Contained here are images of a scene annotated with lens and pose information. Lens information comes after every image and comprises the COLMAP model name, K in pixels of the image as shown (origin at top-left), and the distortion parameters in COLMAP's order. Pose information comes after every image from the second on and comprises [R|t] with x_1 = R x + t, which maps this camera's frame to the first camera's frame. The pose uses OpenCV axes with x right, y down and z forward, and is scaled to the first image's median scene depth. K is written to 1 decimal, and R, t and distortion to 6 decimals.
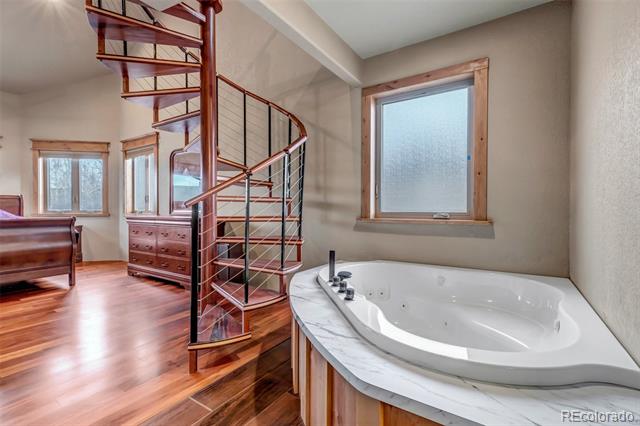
lens RADIAL K [[296.0, 0, 318.6], [0, 296.0, 211.6], [0, 0, 1]] dist [0.004887, 0.001921]
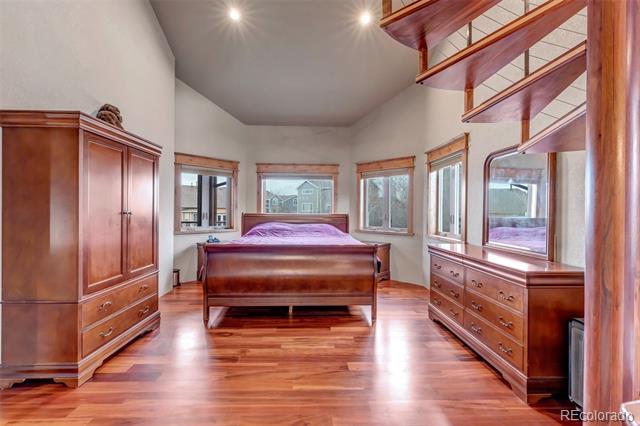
lens RADIAL K [[296.0, 0, 319.2], [0, 296.0, 213.8], [0, 0, 1]] dist [0.004887, 0.001921]
pose [[0.584322, 0.008834, -0.811474, -0.154557], [-0.014942, 0.999888, 0.000126, -0.058088], [0.811385, 0.012051, 0.584388, 0.266349]]
